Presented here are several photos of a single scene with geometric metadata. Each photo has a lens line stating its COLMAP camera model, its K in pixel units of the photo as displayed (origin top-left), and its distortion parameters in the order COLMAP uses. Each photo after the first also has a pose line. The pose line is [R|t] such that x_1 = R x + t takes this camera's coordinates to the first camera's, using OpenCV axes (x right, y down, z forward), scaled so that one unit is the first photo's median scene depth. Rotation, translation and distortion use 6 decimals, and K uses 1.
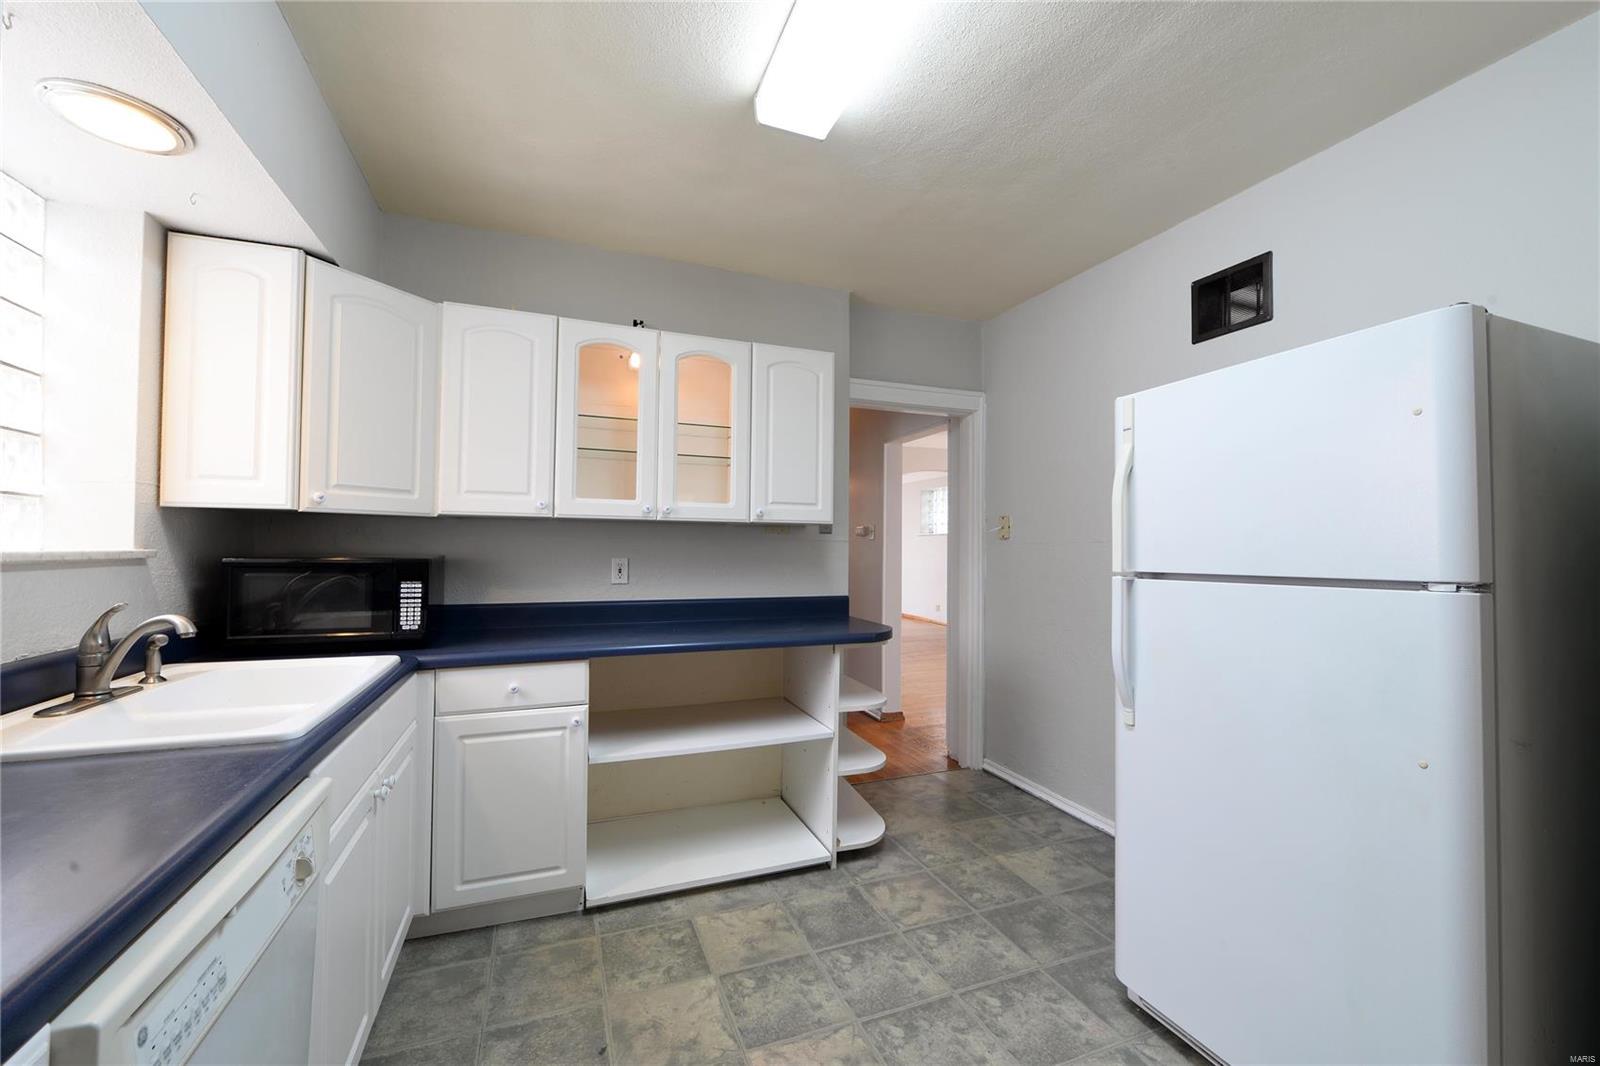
lens RADIAL K [[637.1, 0, 800.0], [0, 637.1, 533.0], [0, 0, 1]] dist [-0.002705, -0.000311]
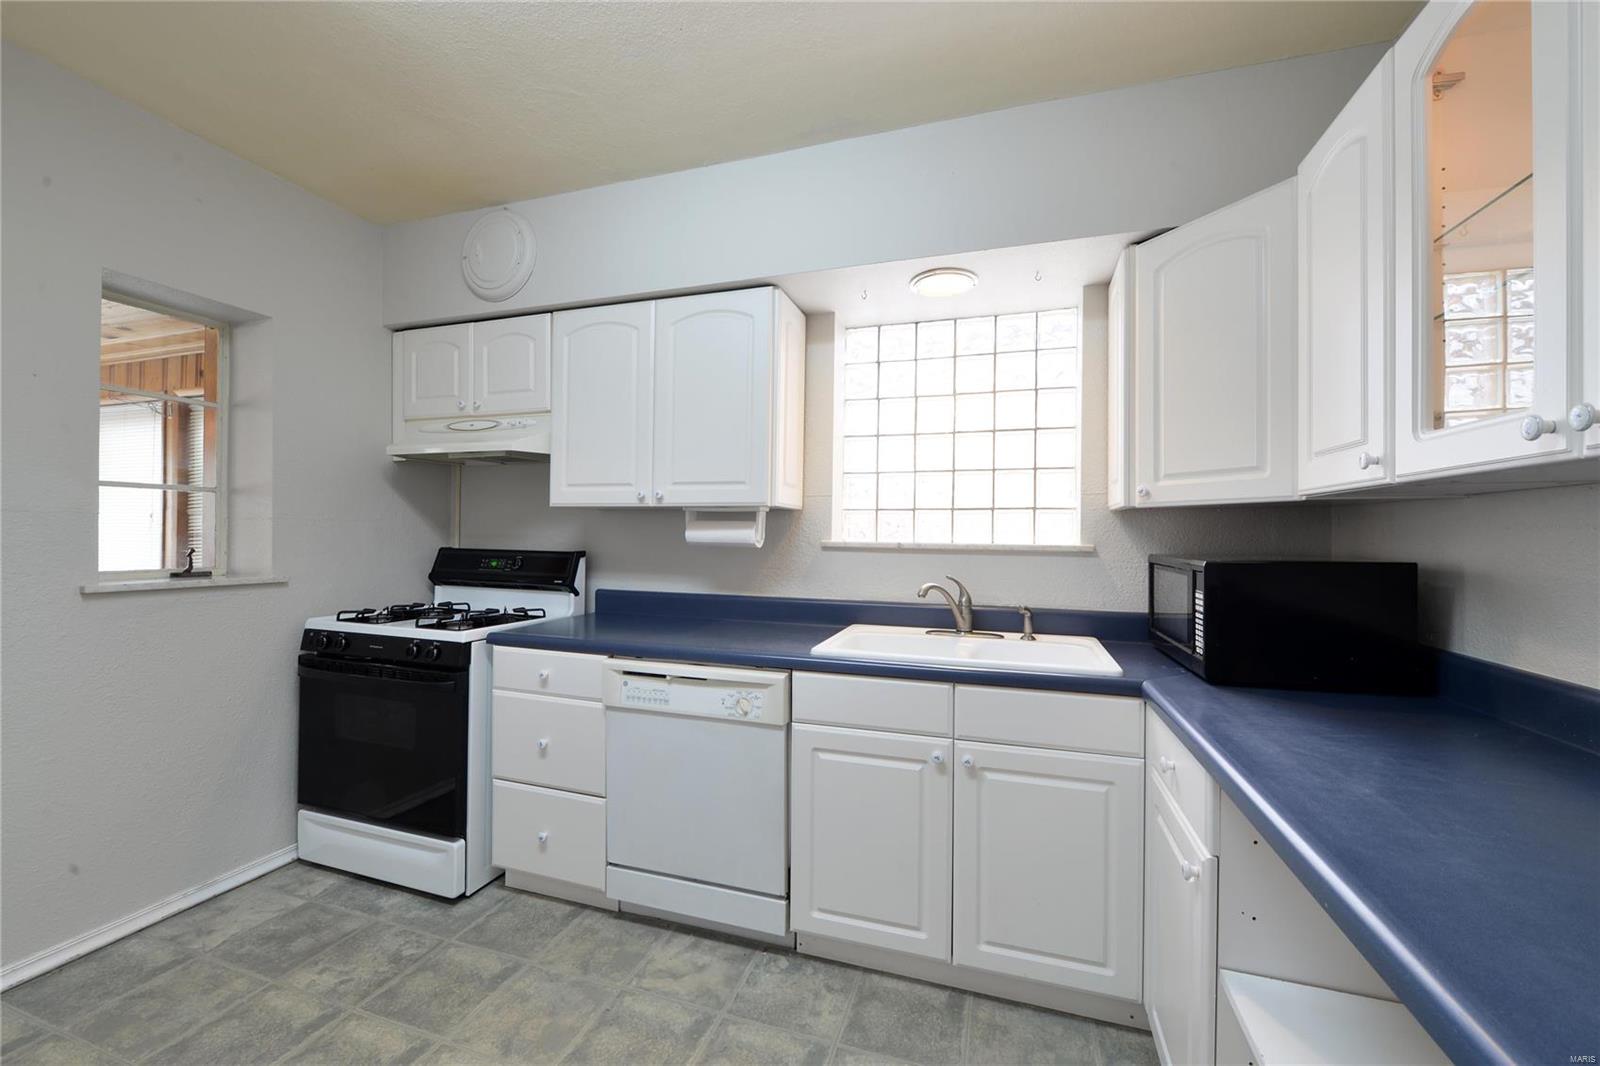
lens RADIAL K [[646.7, 0, 800.0], [0, 646.7, 533.0], [0, 0, 1]] dist [-0.000244, -0.000054]
pose [[-0.643346, -0.014964, -0.765429, 0.283494], [0.001616, 0.999780, -0.020904, 0.023286], [0.765574, -0.014685, -0.643180, 1.123994]]
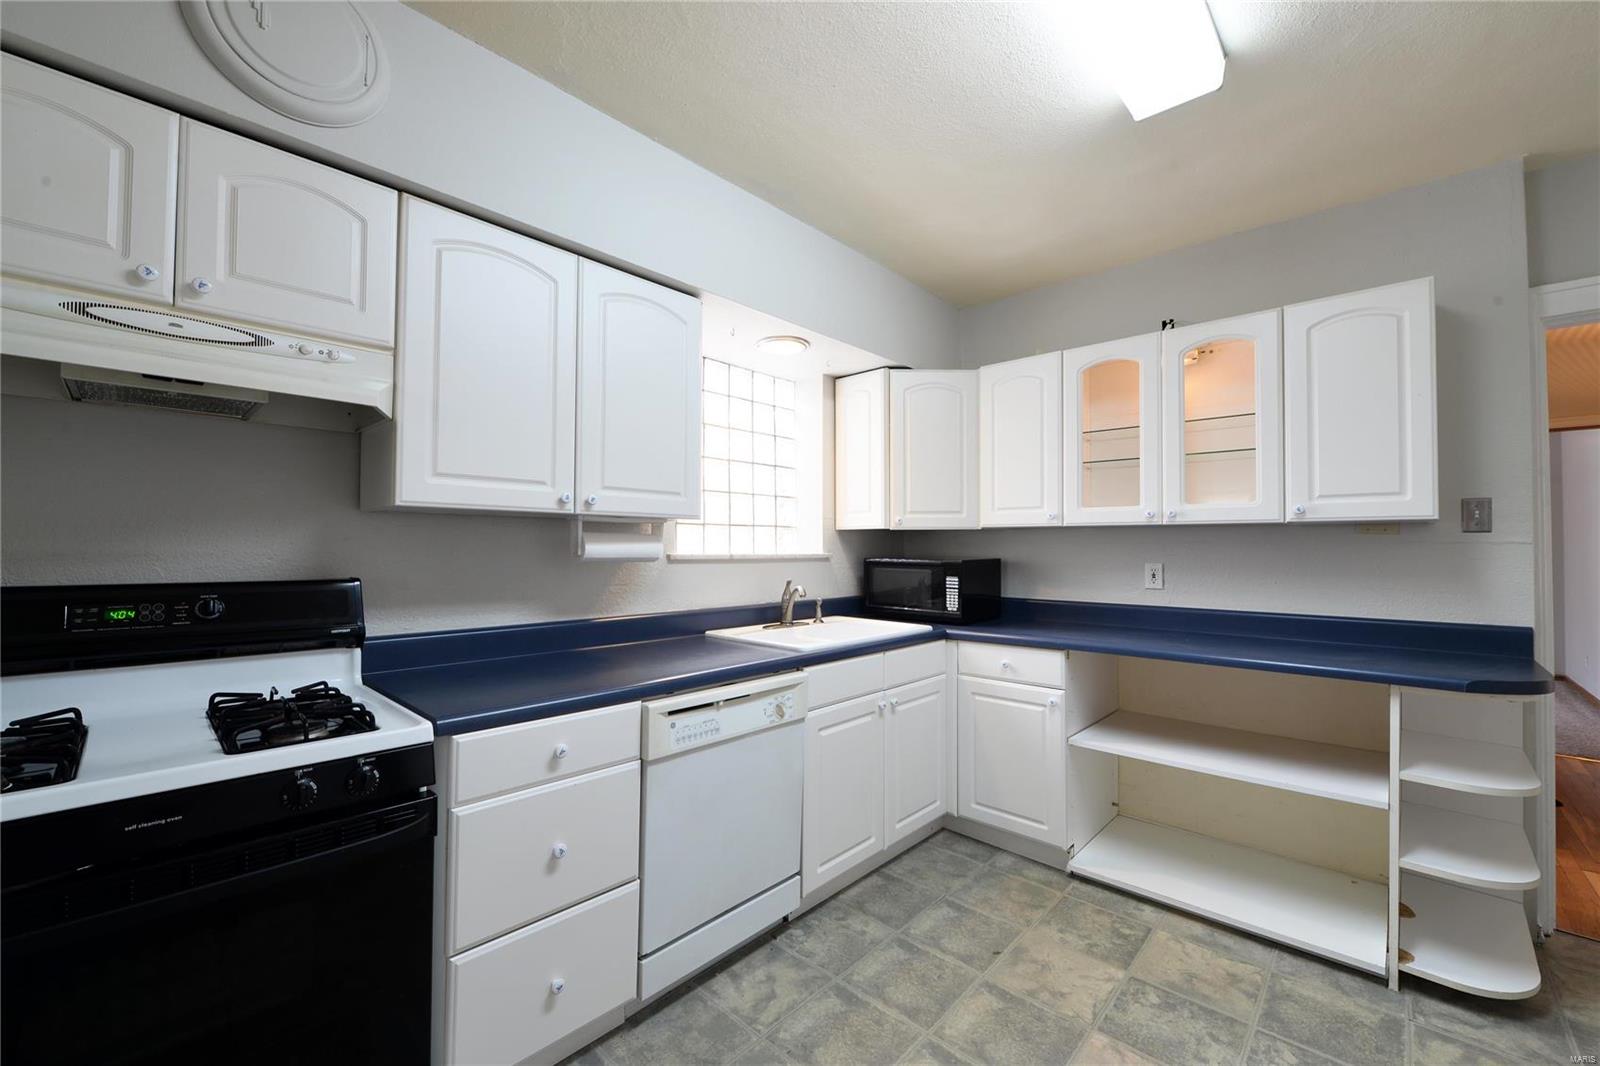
lens RADIAL K [[646.7, 0, 800.0], [0, 646.7, 533.0], [0, 0, 1]] dist [-0.000244, -0.000054]
pose [[0.435440, -0.026709, -0.899821, 0.526519], [0.019046, 0.999609, -0.020455, 0.003120], [0.900016, -0.008231, 0.435779, 0.075974]]
